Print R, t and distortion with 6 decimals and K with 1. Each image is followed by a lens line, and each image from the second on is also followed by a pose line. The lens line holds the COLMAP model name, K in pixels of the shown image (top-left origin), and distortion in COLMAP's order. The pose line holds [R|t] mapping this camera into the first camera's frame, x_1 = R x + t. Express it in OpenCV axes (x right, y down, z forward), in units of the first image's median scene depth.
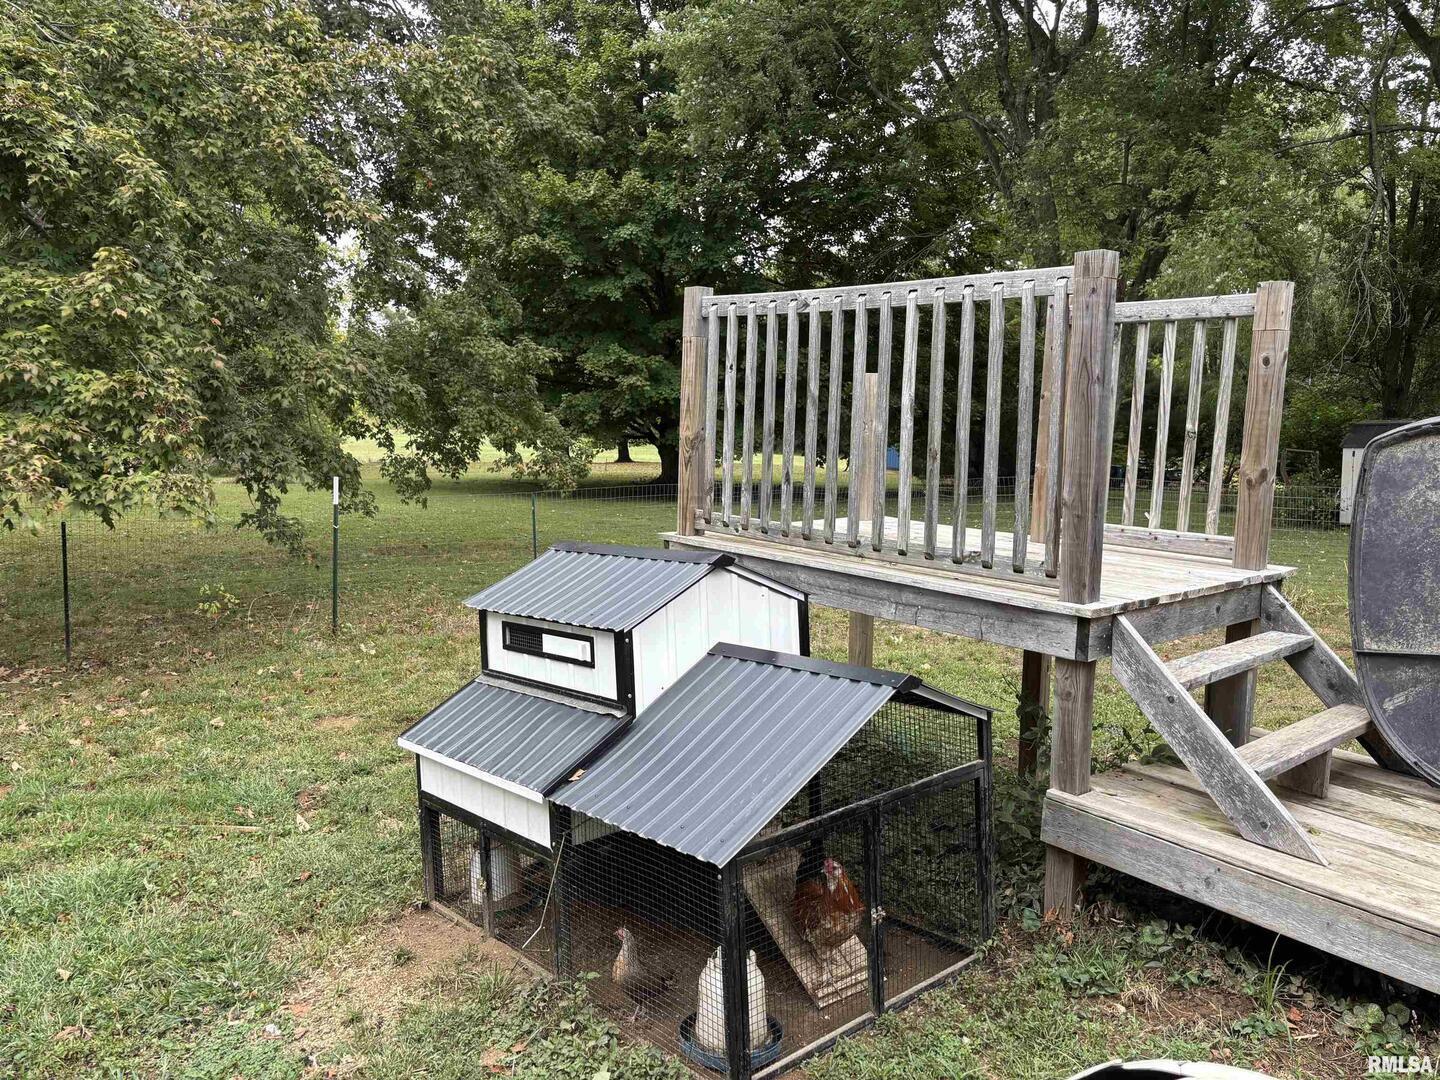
lens RADIAL K [[1059.7, 0, 720.0], [0, 1059.7, 540.0], [0, 0, 1]] dist [0.081141, -0.109380]
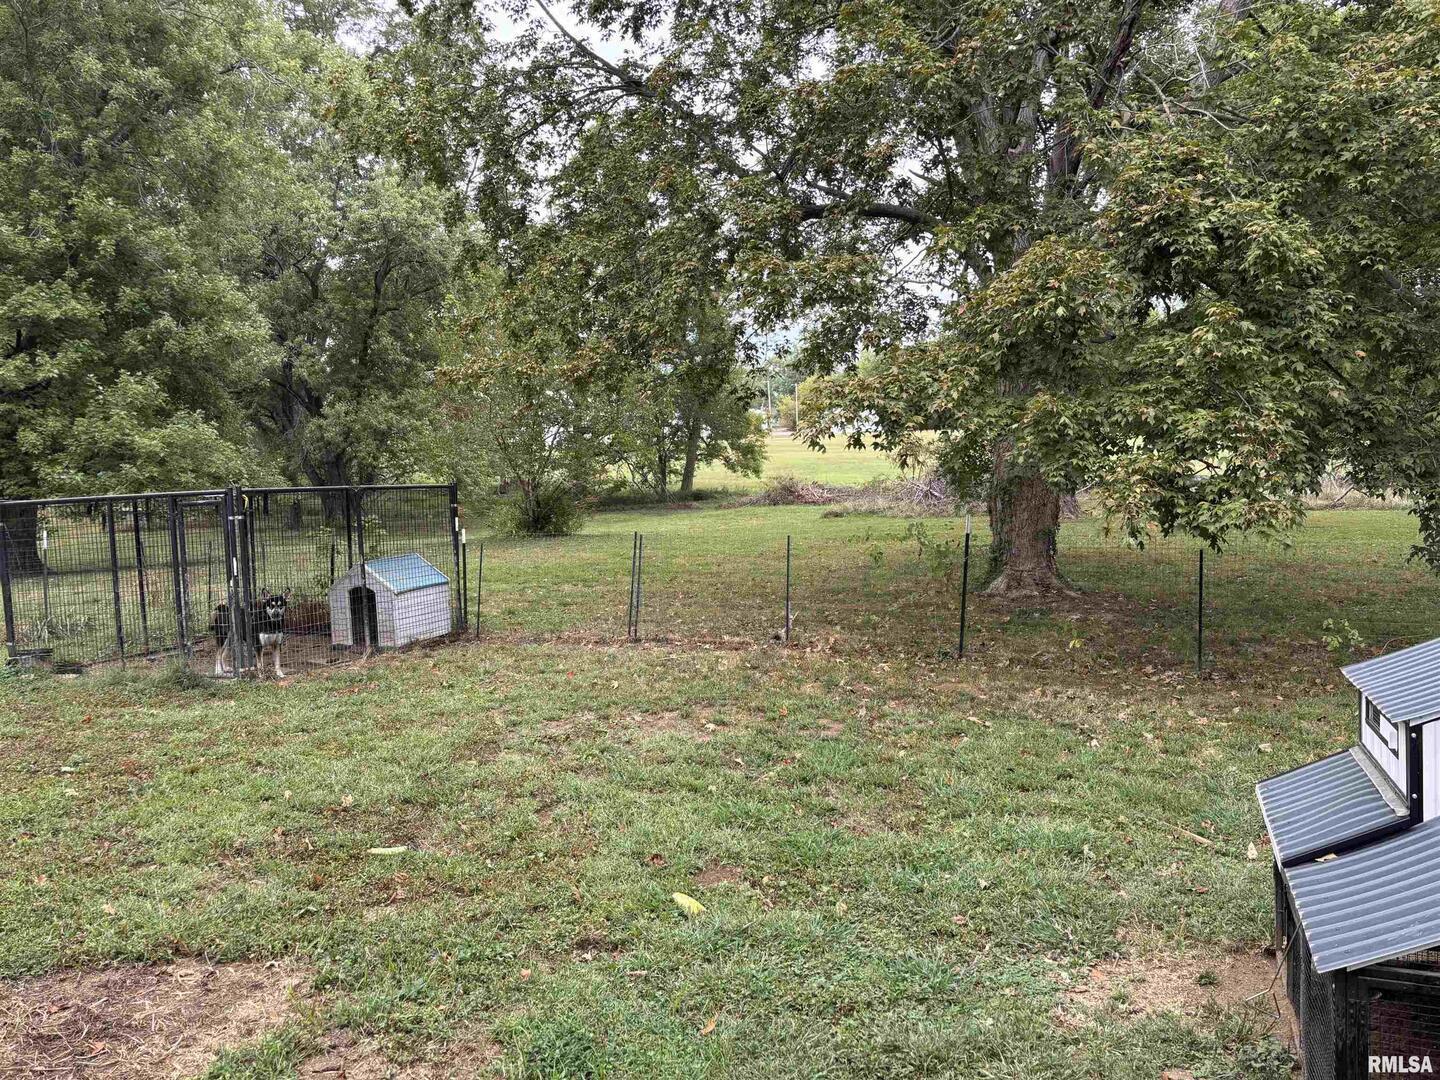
lens RADIAL K [[1059.7, 0, 720.0], [0, 1059.7, 540.0], [0, 0, 1]] dist [0.081141, -0.109380]
pose [[0.121202, 0.056907, -0.990995, 0.546021], [-0.093039, 0.994611, 0.045736, -0.020258], [0.988258, 0.086658, 0.125843, 0.340572]]
